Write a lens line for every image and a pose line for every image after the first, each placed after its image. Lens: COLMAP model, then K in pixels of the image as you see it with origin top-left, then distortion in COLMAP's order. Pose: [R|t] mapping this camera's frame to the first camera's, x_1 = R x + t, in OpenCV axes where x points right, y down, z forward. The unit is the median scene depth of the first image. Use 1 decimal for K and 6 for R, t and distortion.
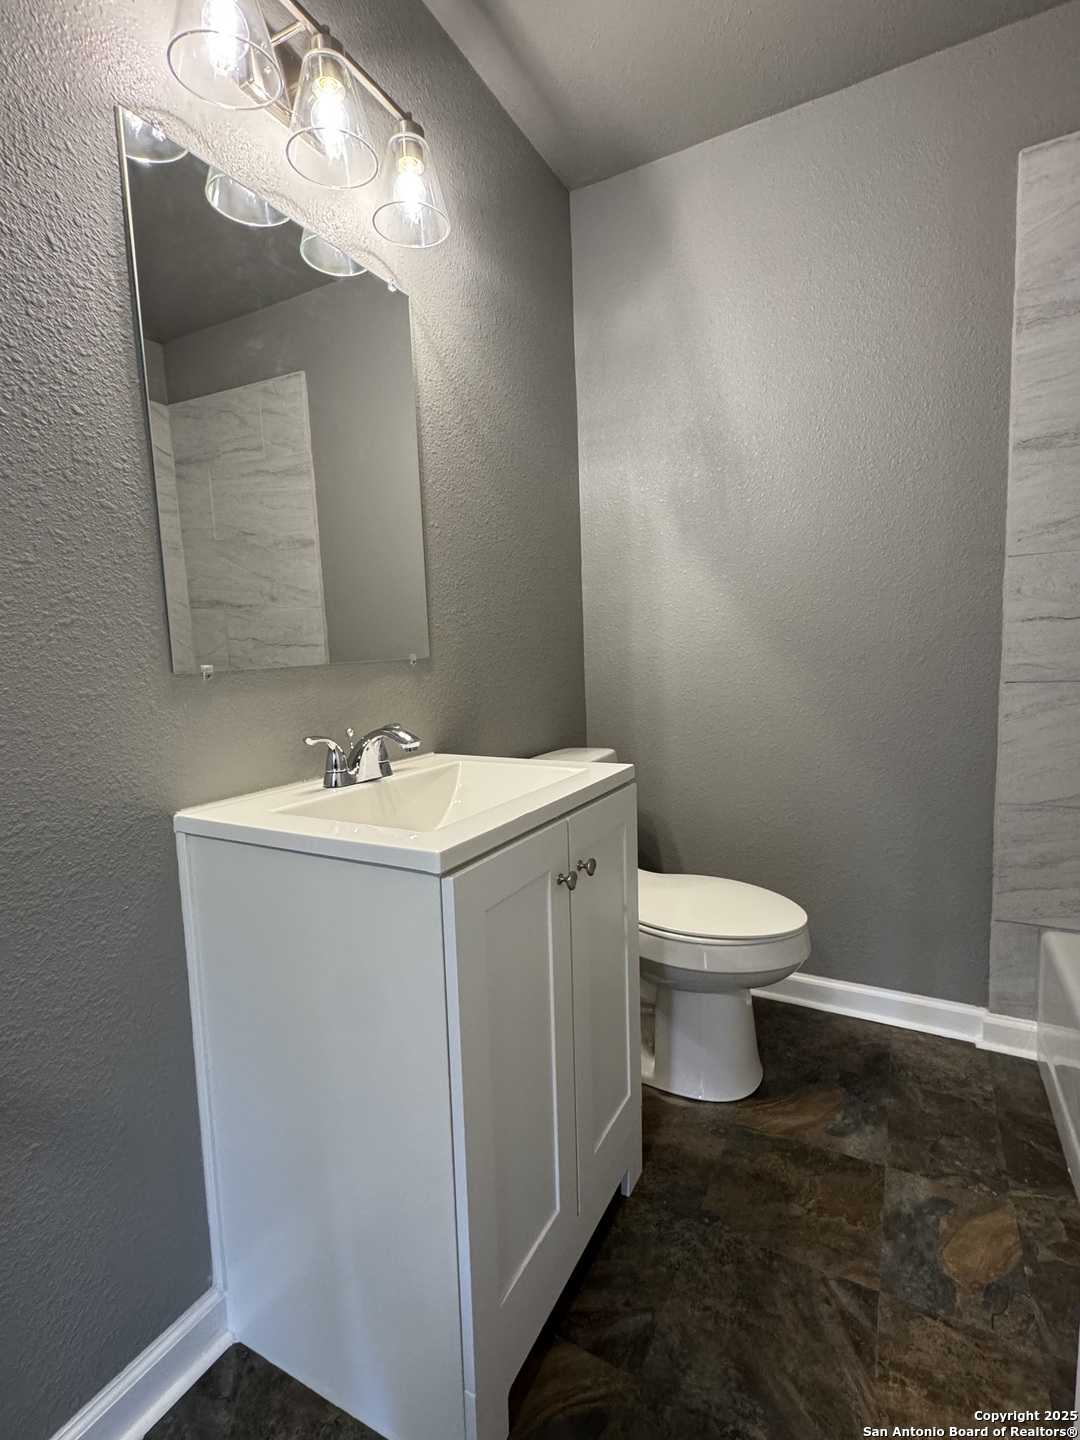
lens RADIAL K [[674.2, 0, 543.7], [0, 674.2, 717.6], [0, 0, 1]] dist [-0.002071, 0.000284]
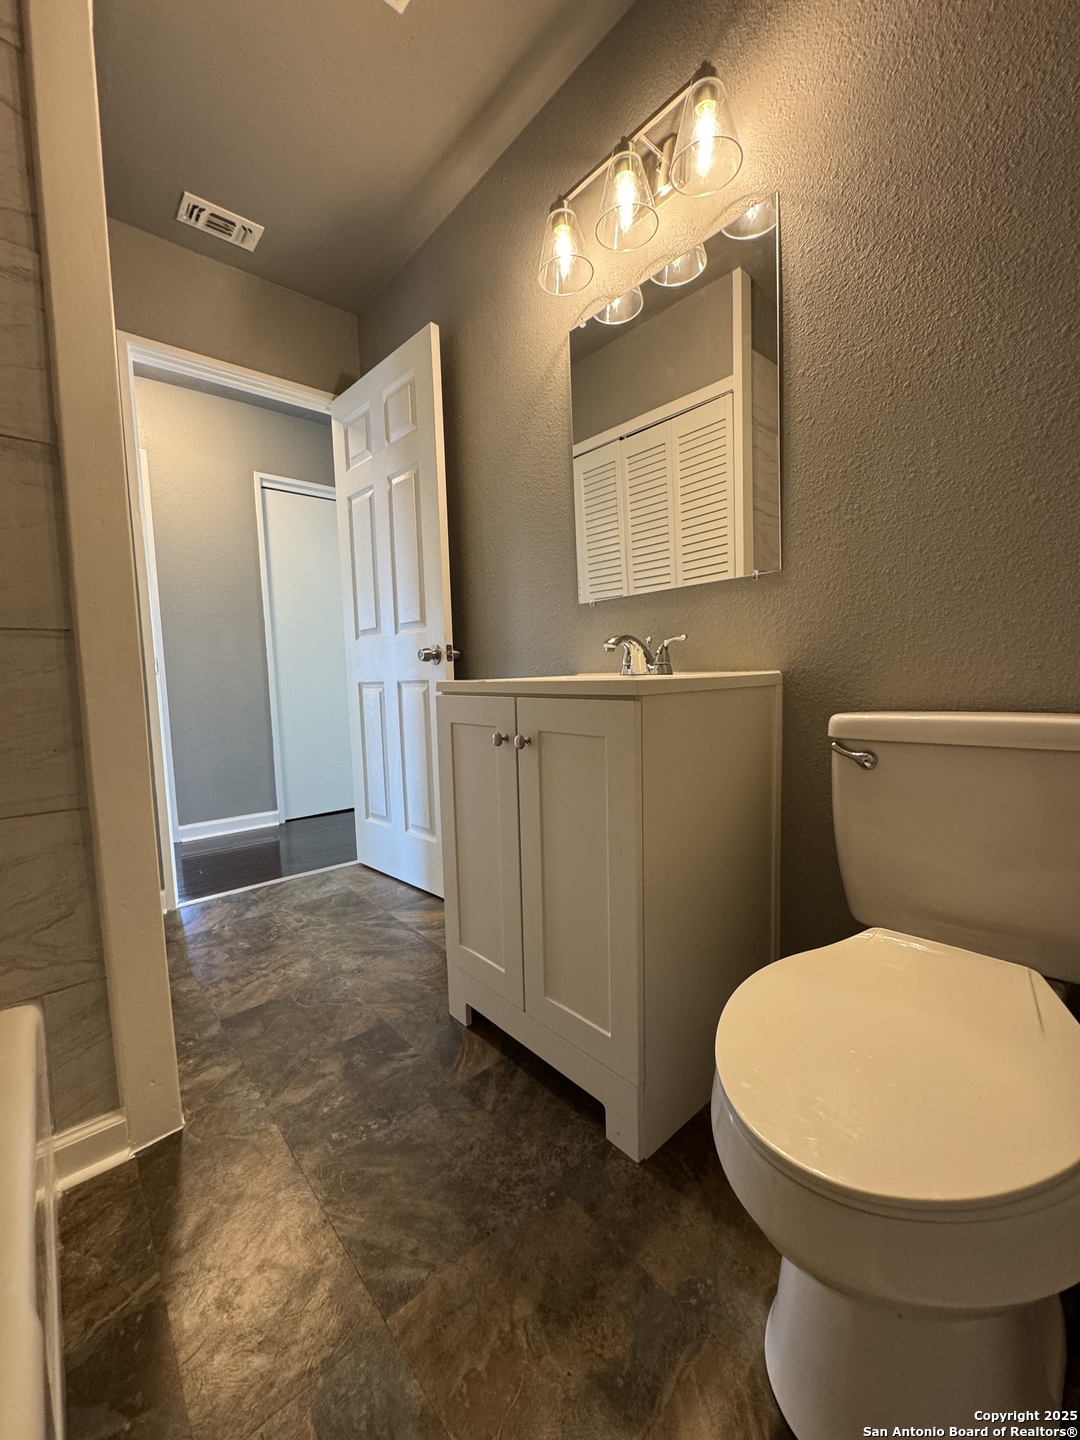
lens RADIAL K [[572.4, 0, 542.6], [0, 572.4, 719.6], [0, 0, 1]] dist [-0.003074, 0.000614]
pose [[-0.338865, 0.117870, -0.933422, 0.973715], [-0.058435, 0.987569, 0.145921, 0.028505], [0.939018, 0.103992, -0.327765, 1.306711]]
